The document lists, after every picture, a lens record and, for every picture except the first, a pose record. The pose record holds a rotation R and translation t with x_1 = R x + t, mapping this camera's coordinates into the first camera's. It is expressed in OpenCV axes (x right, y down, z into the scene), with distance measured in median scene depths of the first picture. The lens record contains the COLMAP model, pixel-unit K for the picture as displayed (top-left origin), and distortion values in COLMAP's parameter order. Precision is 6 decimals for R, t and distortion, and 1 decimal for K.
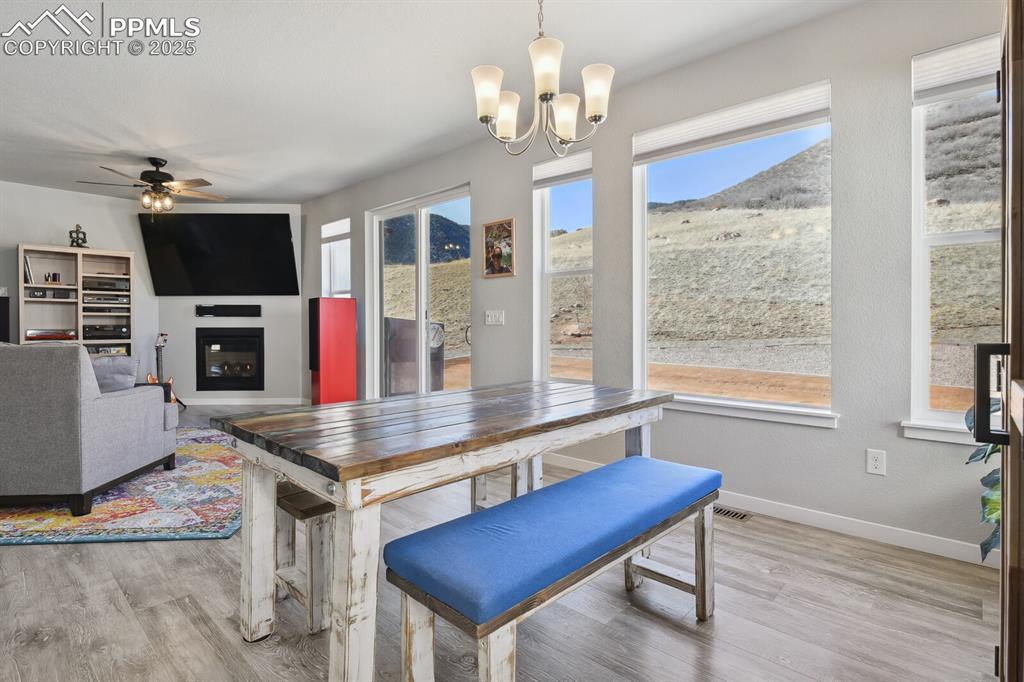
lens RADIAL K [[499.6, 0, 515.7], [0, 499.6, 327.8], [0, 0, 1]] dist [-0.007073, -0.005107]
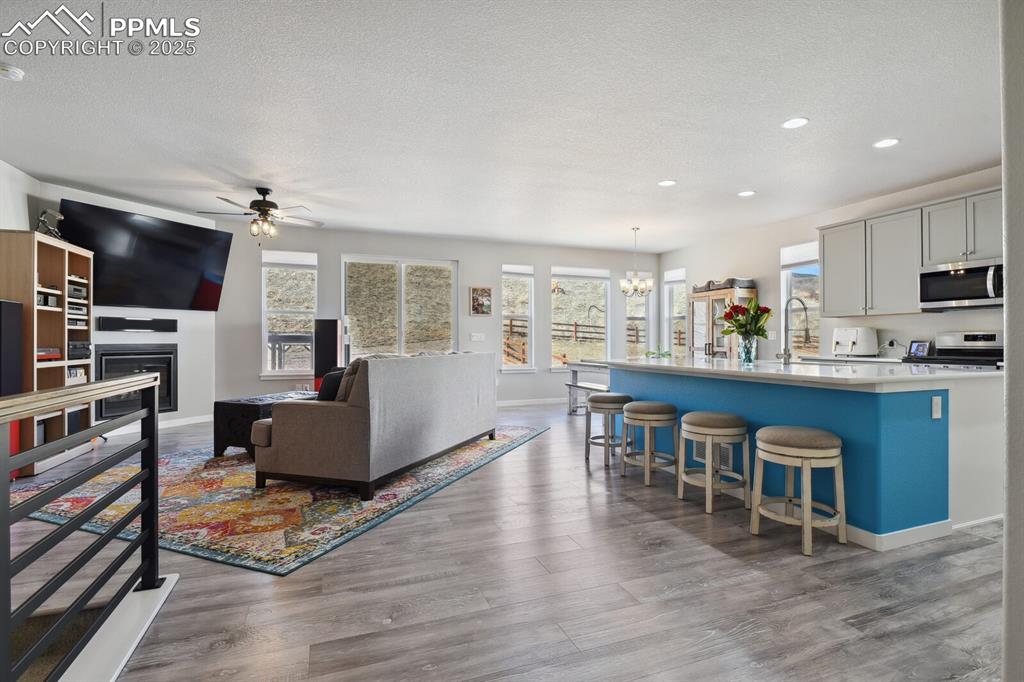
lens RADIAL K [[499.6, 0, 519.5], [0, 499.6, 340.2], [0, 0, 1]] dist [-0.007073, -0.005107]
pose [[0.445560, -0.000004, 0.895252, -1.251782], [0.004633, 0.999987, -0.002302, -0.002610], [-0.895240, 0.005174, 0.445555, 0.014520]]
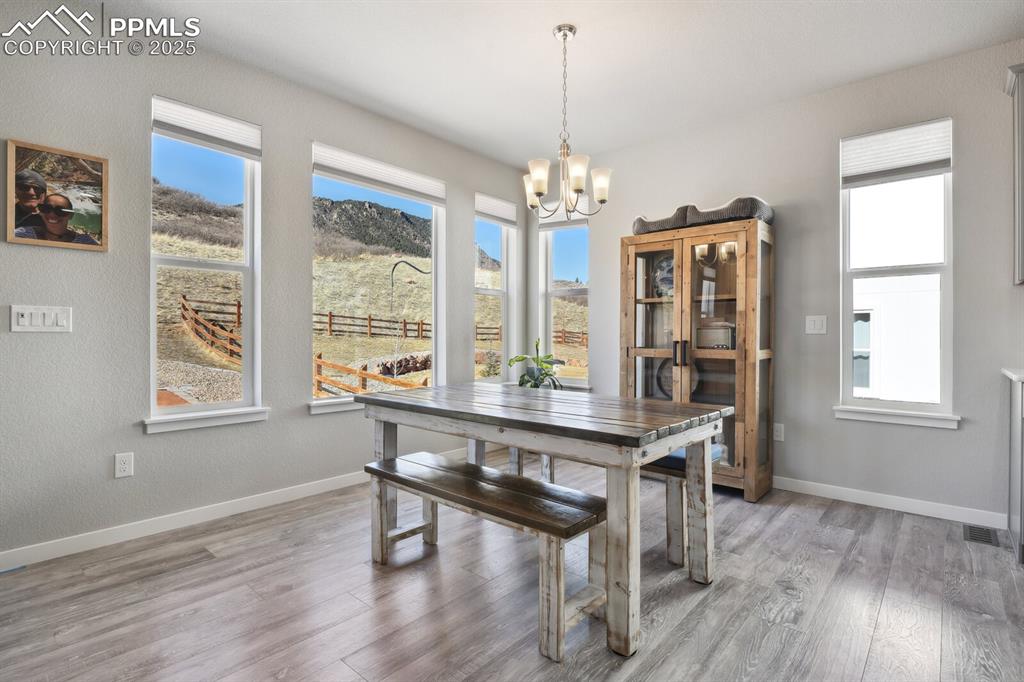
lens RADIAL K [[499.6, 0, 521.0], [0, 499.6, 340.4], [0, 0, 1]] dist [-0.007073, -0.005107]
pose [[-0.027817, -0.010282, 0.999560, -0.453871], [0.000503, 0.999947, 0.010300, -0.001832], [-0.999613, 0.000789, -0.027810, 0.369101]]
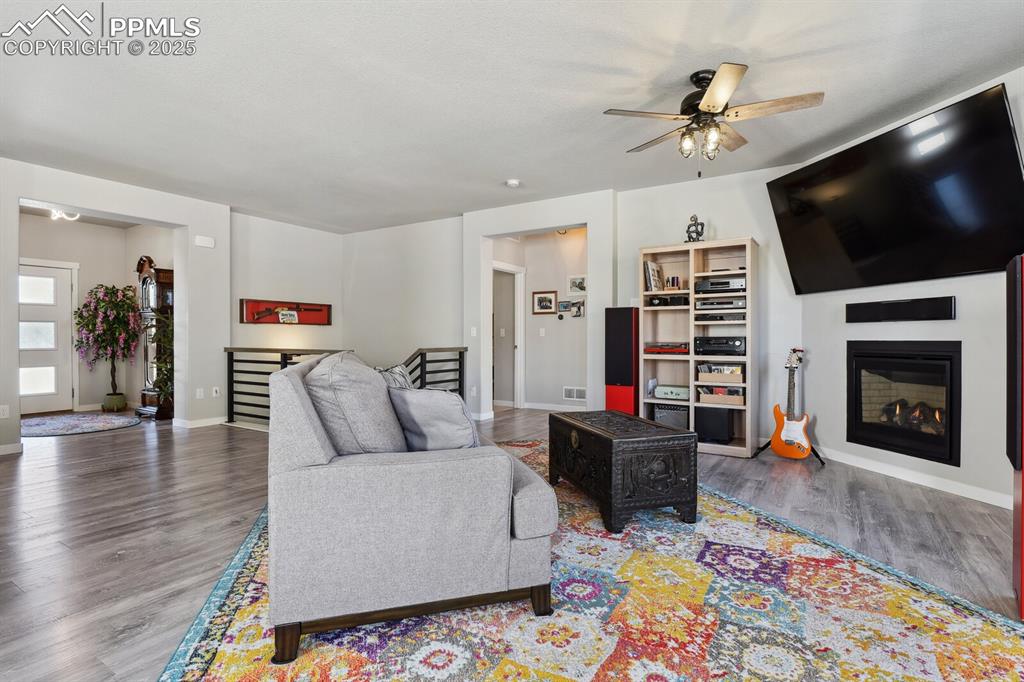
lens RADIAL K [[499.6, 0, 521.6], [0, 499.6, 345.2], [0, 0, 1]] dist [-0.007073, -0.005107]
pose [[0.186623, 0.013454, -0.982339, -0.120878], [-0.003315, 0.999909, 0.013065, -0.001914], [0.982426, 0.000818, 0.186651, 0.566976]]
